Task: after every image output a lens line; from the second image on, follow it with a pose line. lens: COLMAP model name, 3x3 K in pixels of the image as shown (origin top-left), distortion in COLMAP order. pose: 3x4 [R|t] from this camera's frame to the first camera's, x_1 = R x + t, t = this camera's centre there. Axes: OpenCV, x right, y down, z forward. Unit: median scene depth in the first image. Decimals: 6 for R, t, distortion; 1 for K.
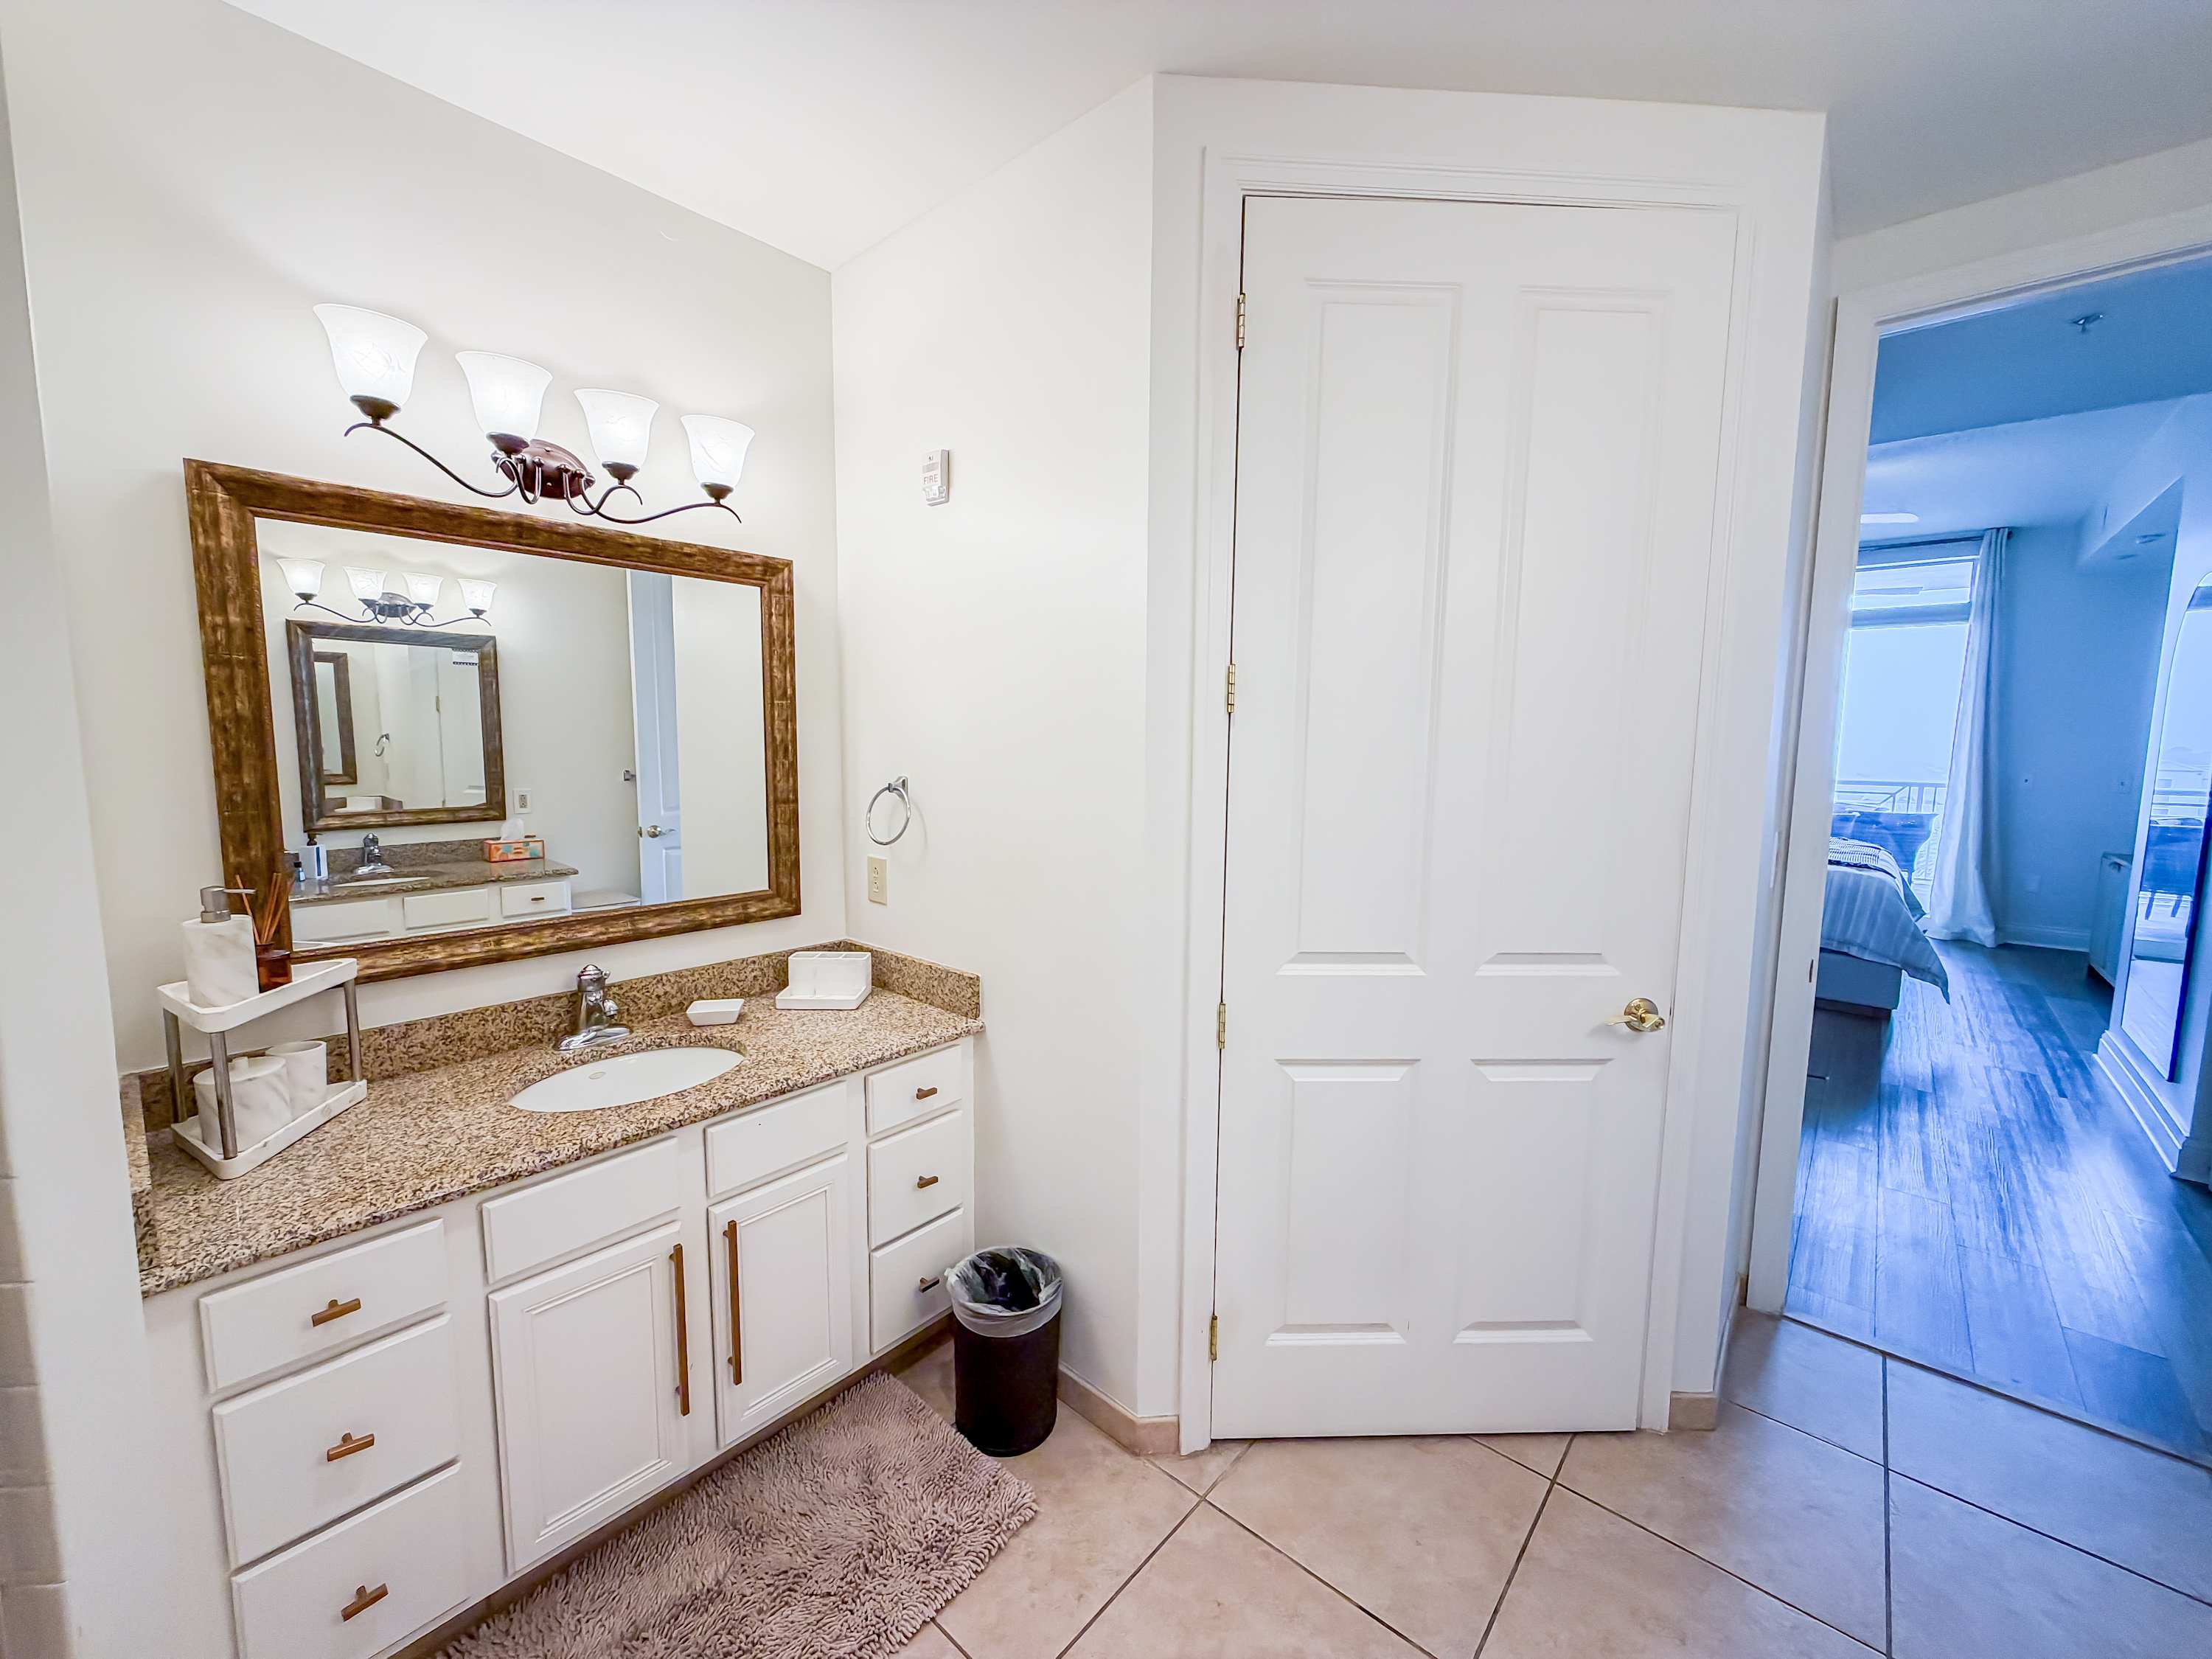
lens RADIAL K [[875.9, 0, 1094.3], [0, 875.9, 825.1], [0, 0, 1]] dist [-0.000911, 0.000137]
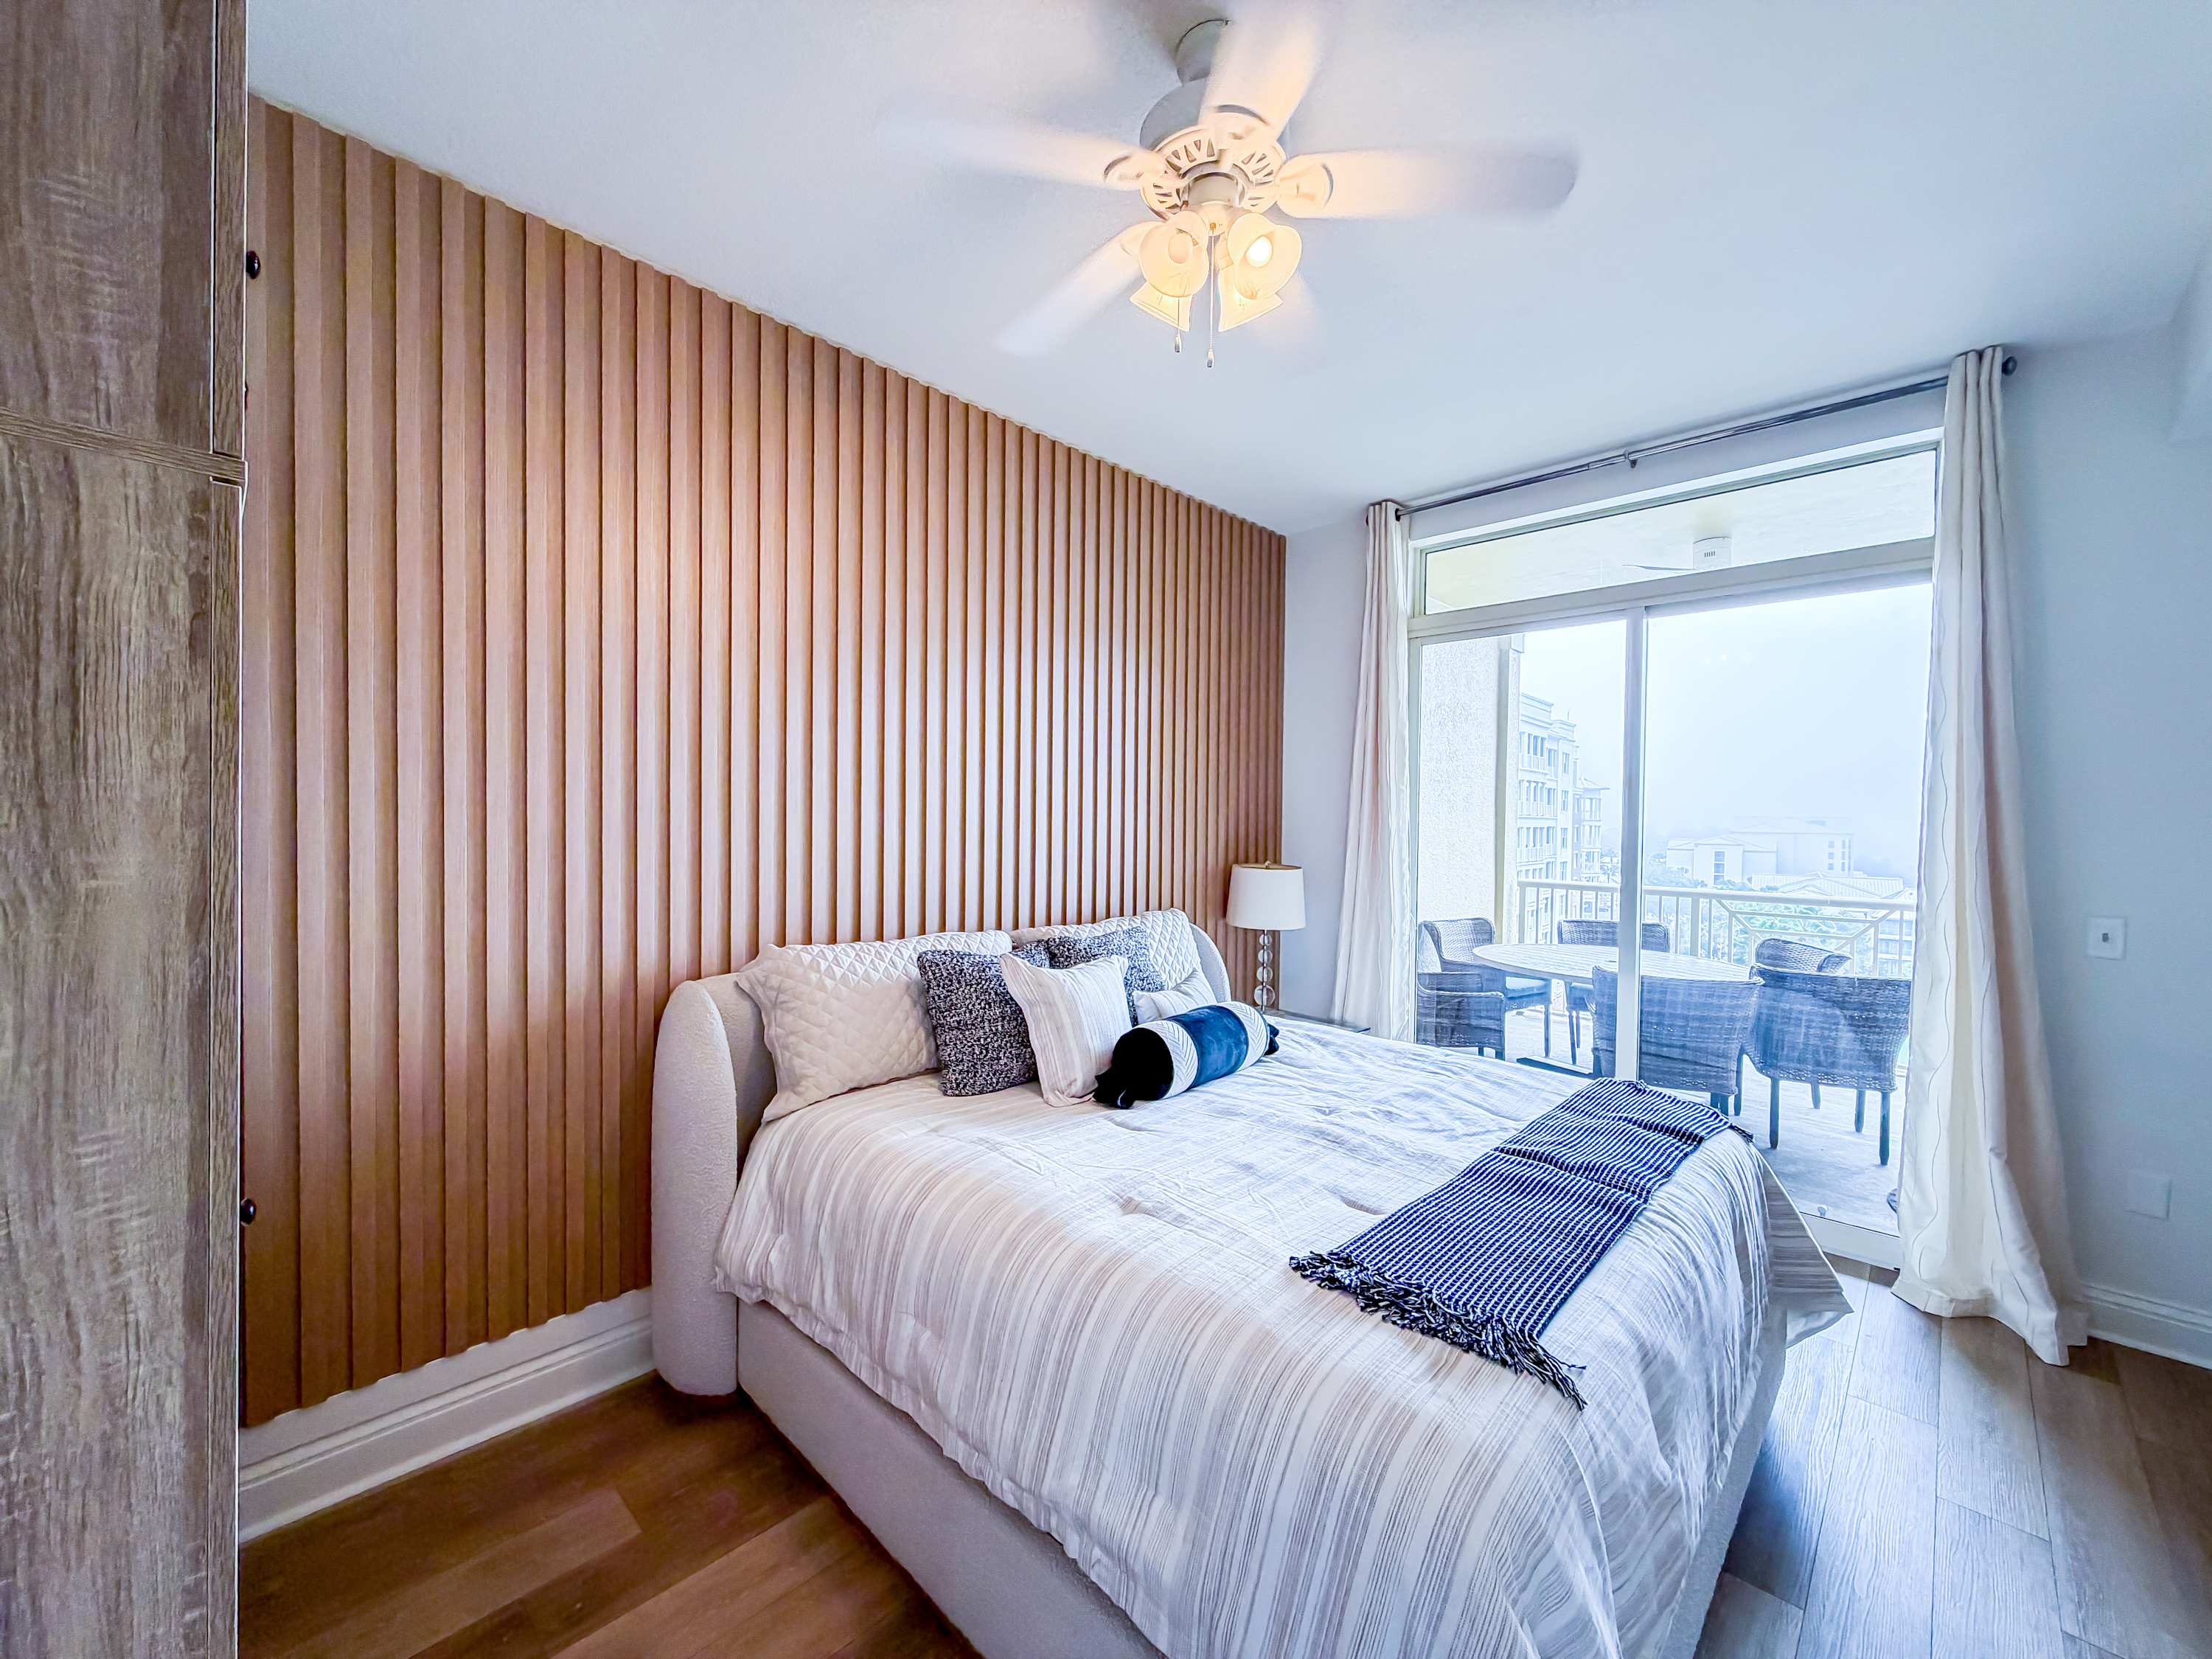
lens RADIAL K [[875.9, 0, 1098.3], [0, 875.9, 824.3], [0, 0, 1]] dist [-0.000911, 0.000137]
pose [[0.999506, 0.009470, -0.029980, 0.533663], [-0.012289, 0.995375, -0.095279, -0.055366], [0.028939, 0.095601, 0.994999, 0.504329]]
